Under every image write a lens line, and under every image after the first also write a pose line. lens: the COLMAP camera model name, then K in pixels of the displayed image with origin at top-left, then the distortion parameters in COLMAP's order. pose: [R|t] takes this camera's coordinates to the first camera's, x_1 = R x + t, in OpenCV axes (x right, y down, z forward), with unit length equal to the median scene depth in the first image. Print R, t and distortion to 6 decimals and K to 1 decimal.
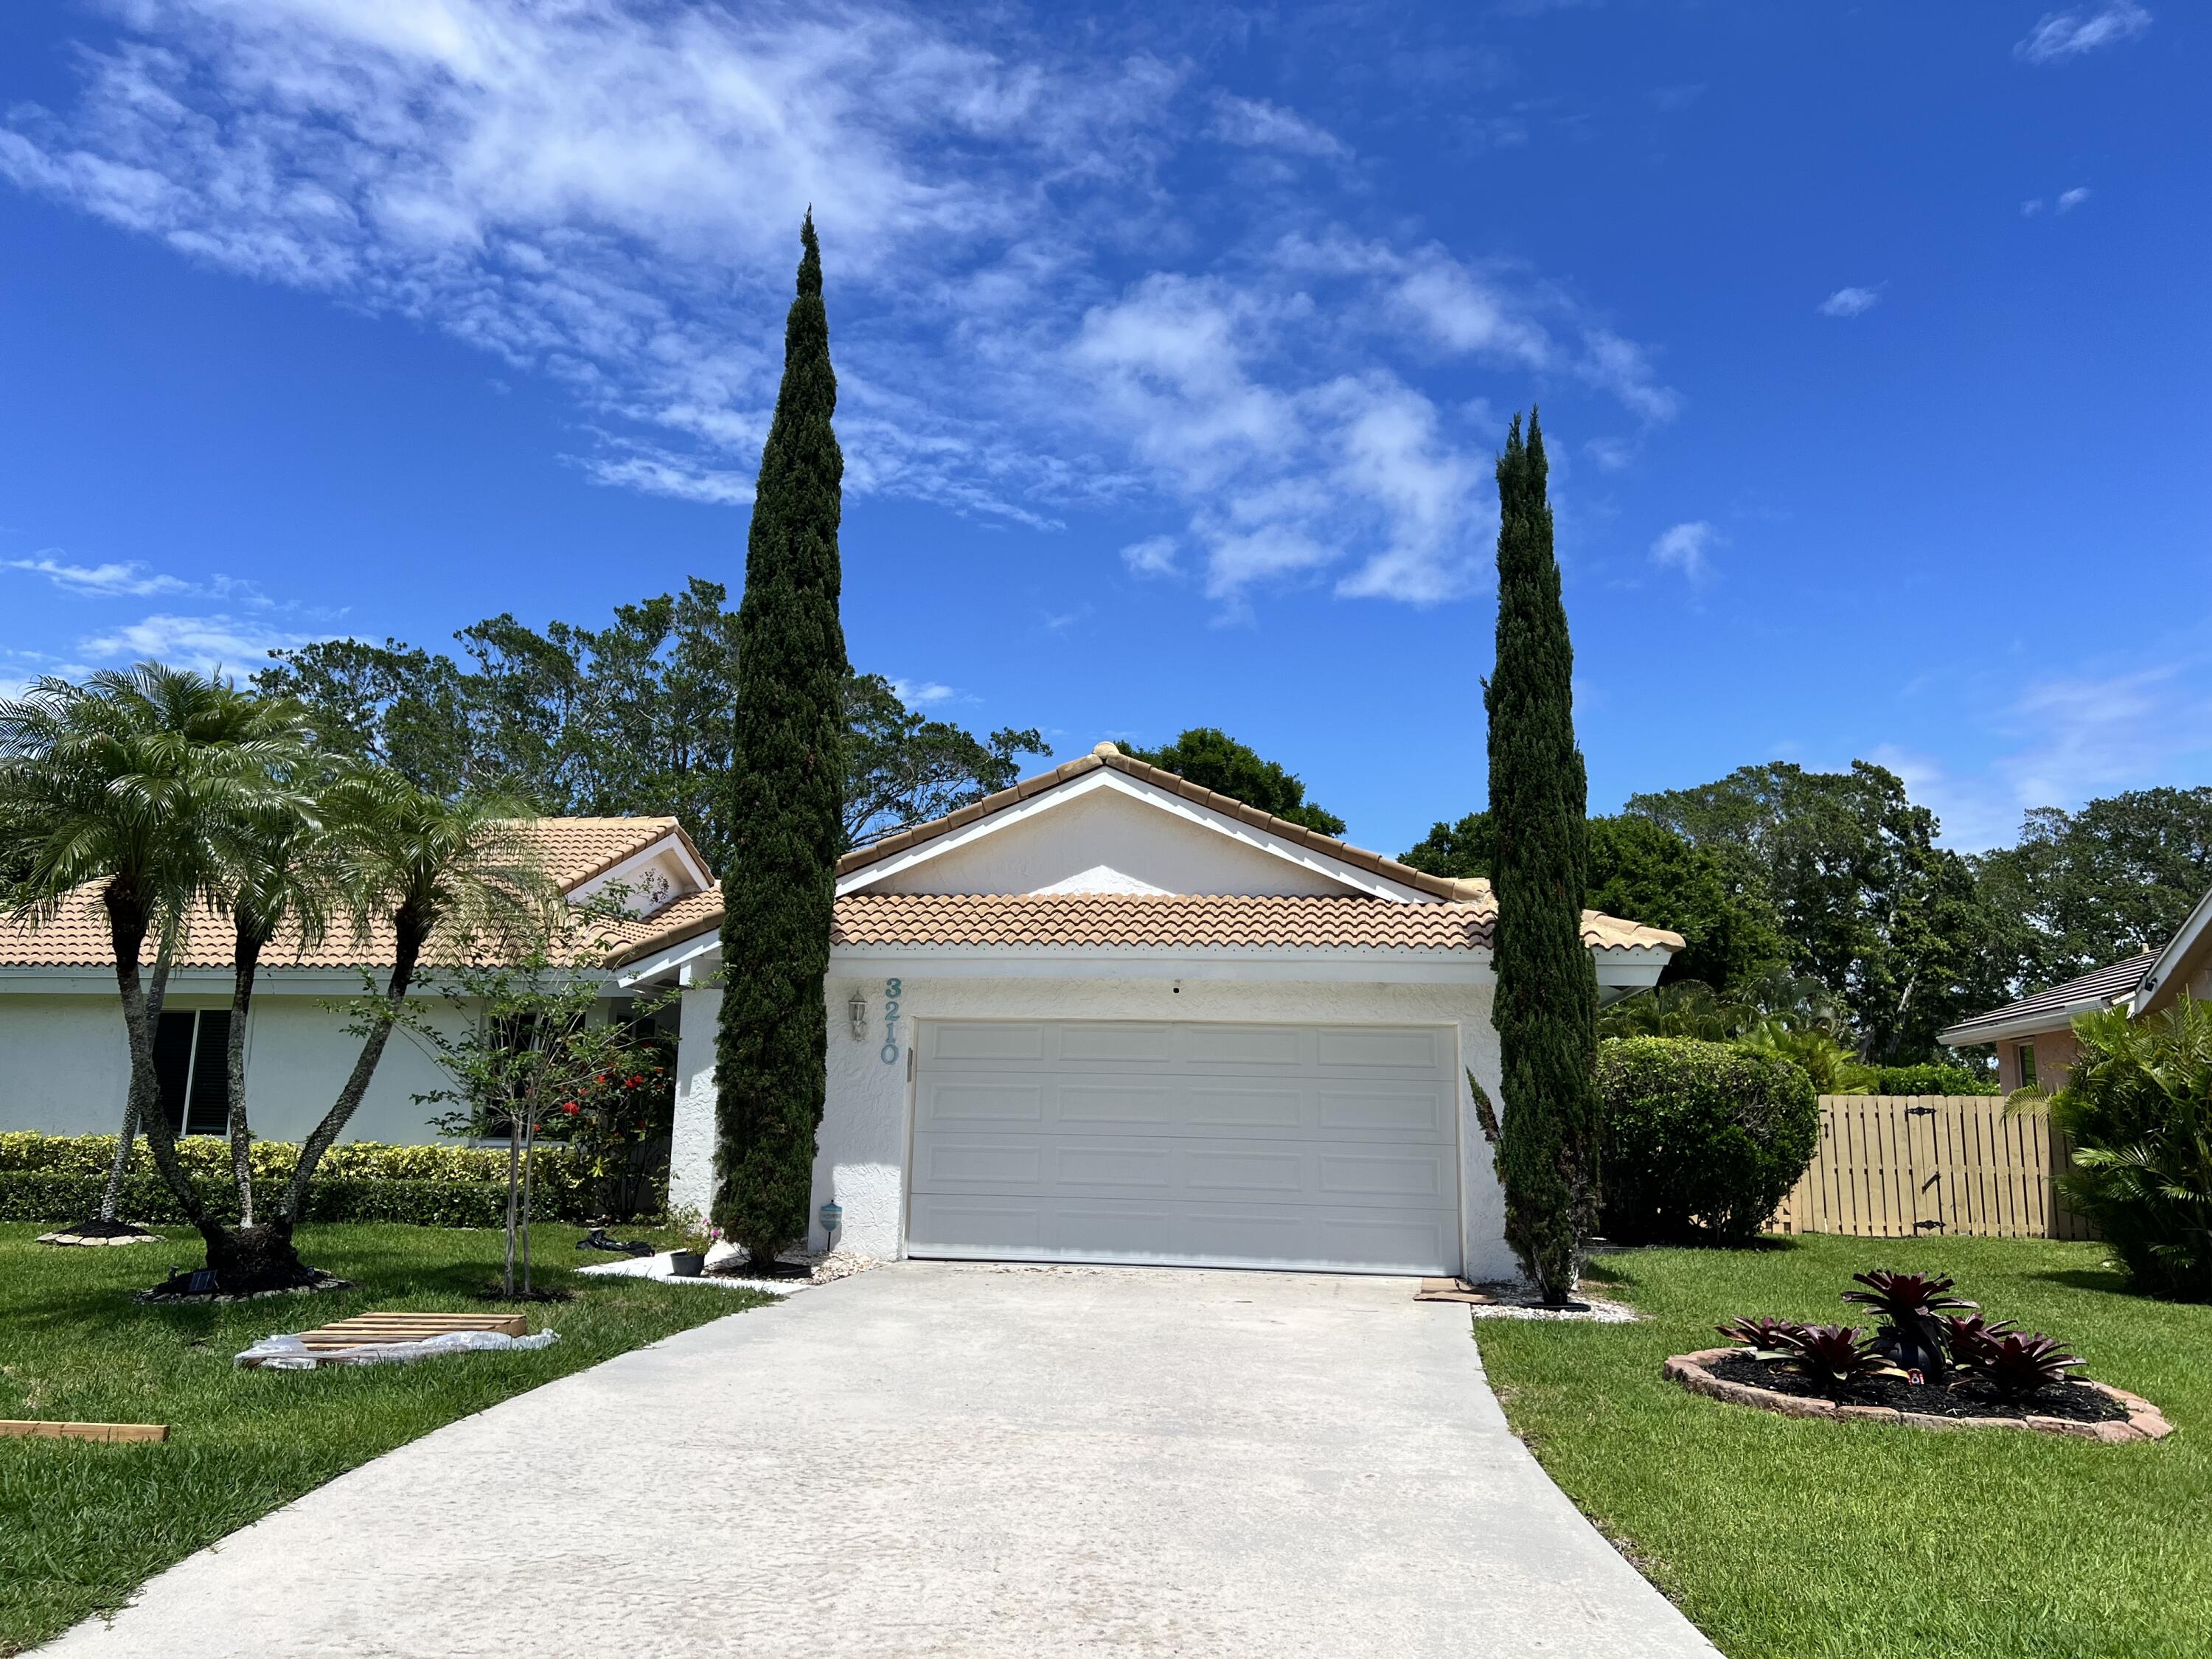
lens RADIAL K [[1694.1, 0, 1106.0], [0, 1694.1, 829.5], [0, 0, 1]] dist [0.087585, -0.108964]
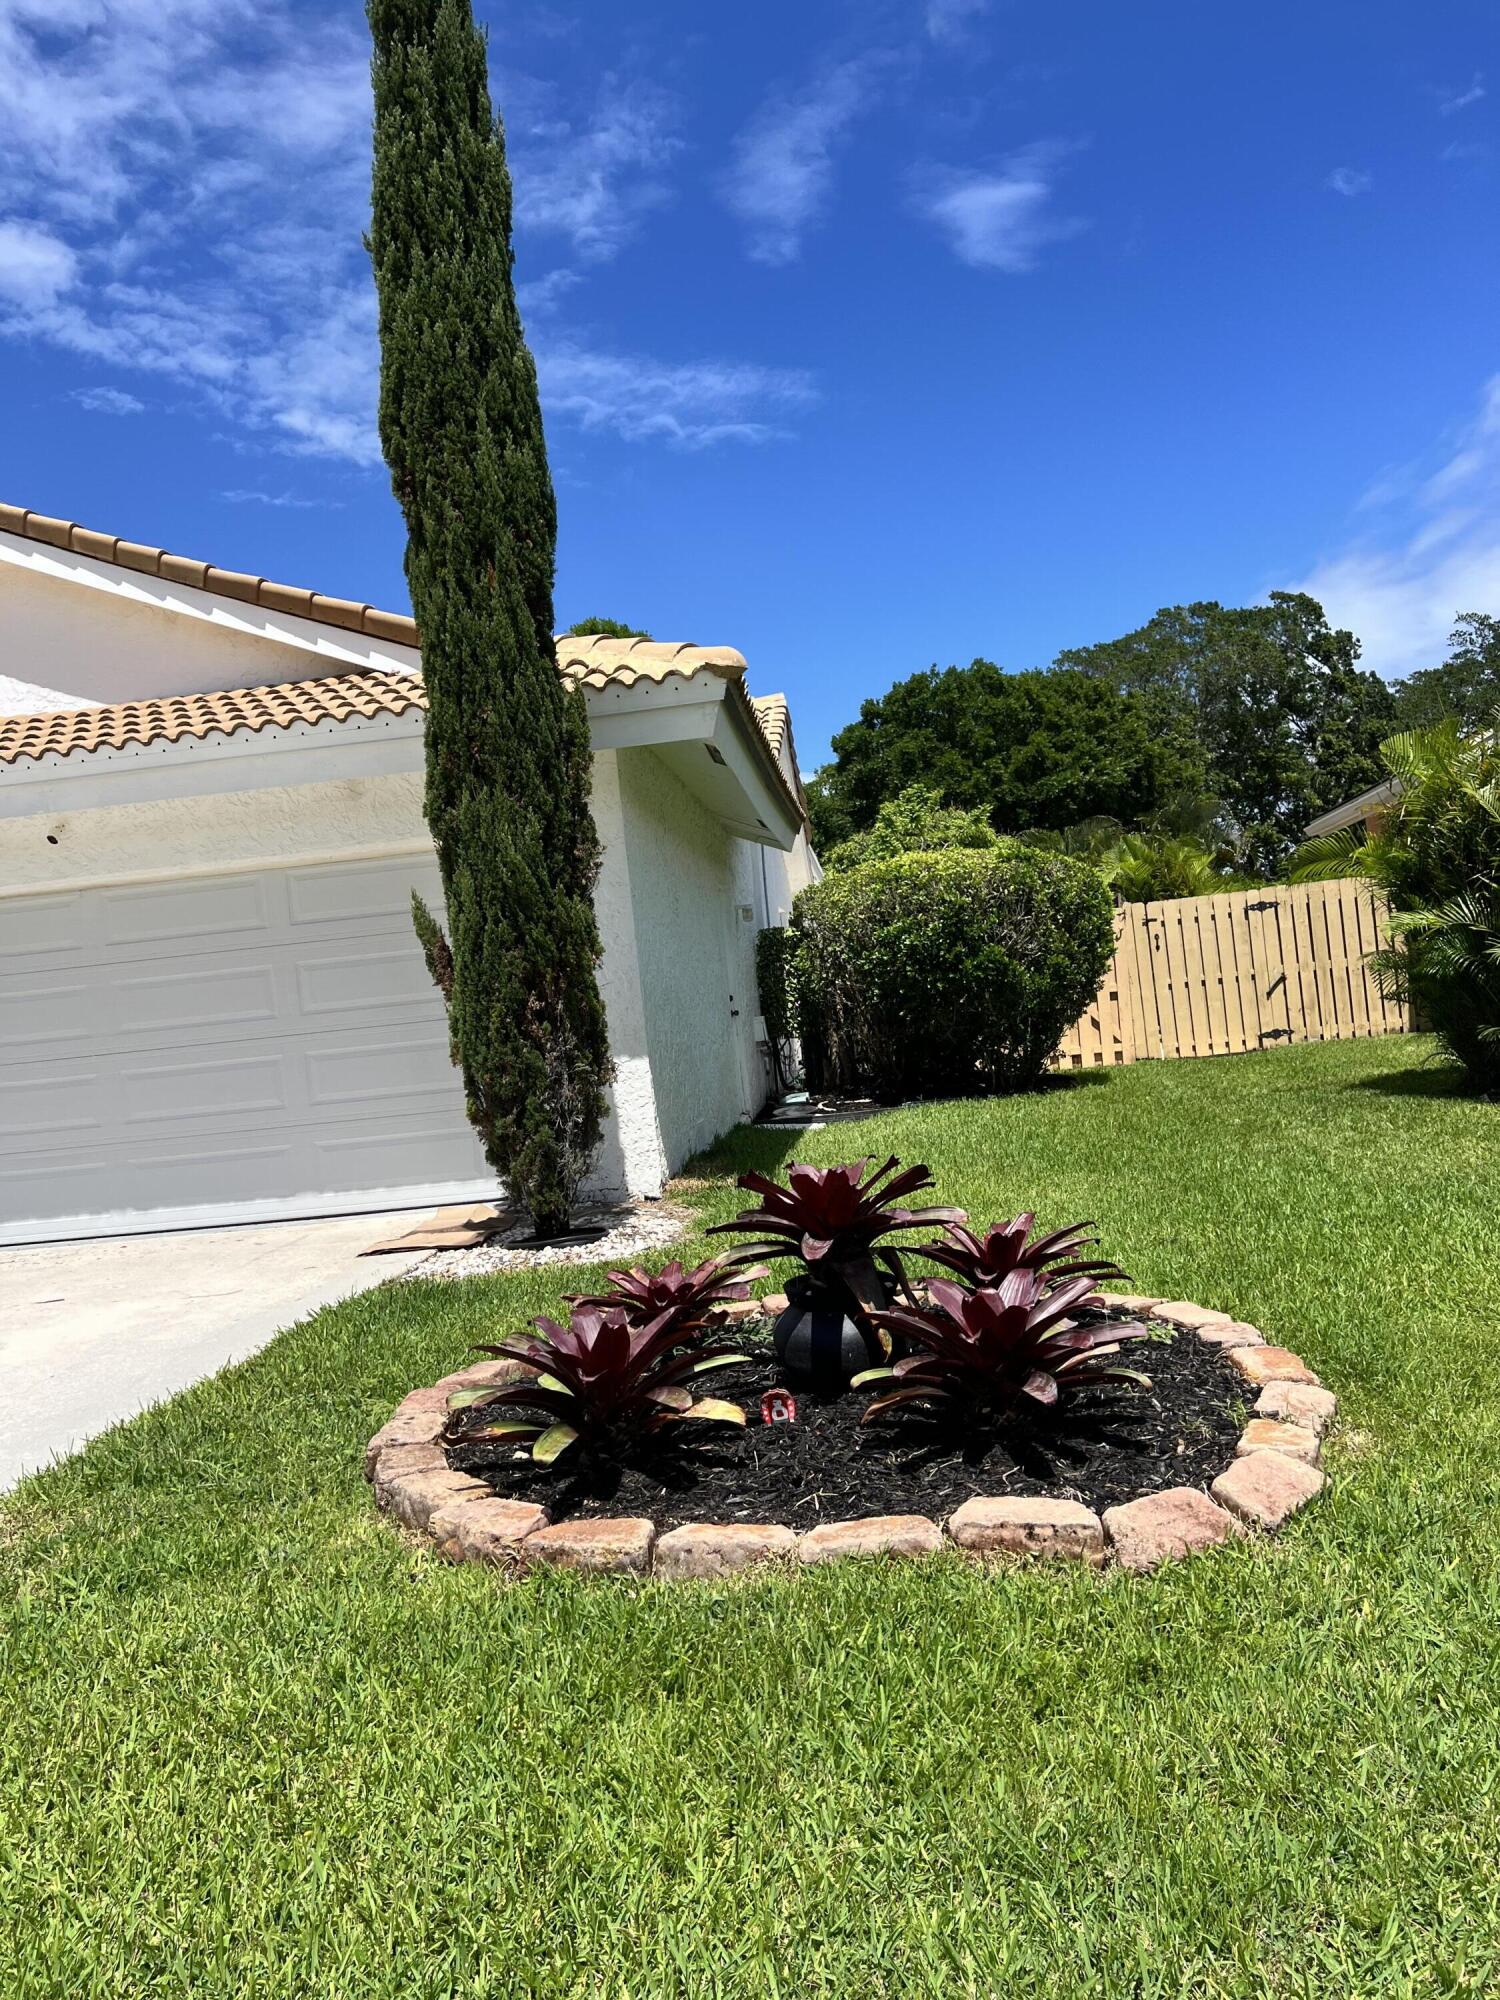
lens RADIAL K [[1531.8, 0, 747.5], [0, 1531.8, 1022.8], [0, 0, 1]] dist [0.087585, -0.108964]
pose [[0.991746, -0.120282, 0.044405, 0.178145], [0.111075, 0.978980, 0.171058, 0.060262], [-0.064047, -0.164714, 0.984260, 0.246586]]
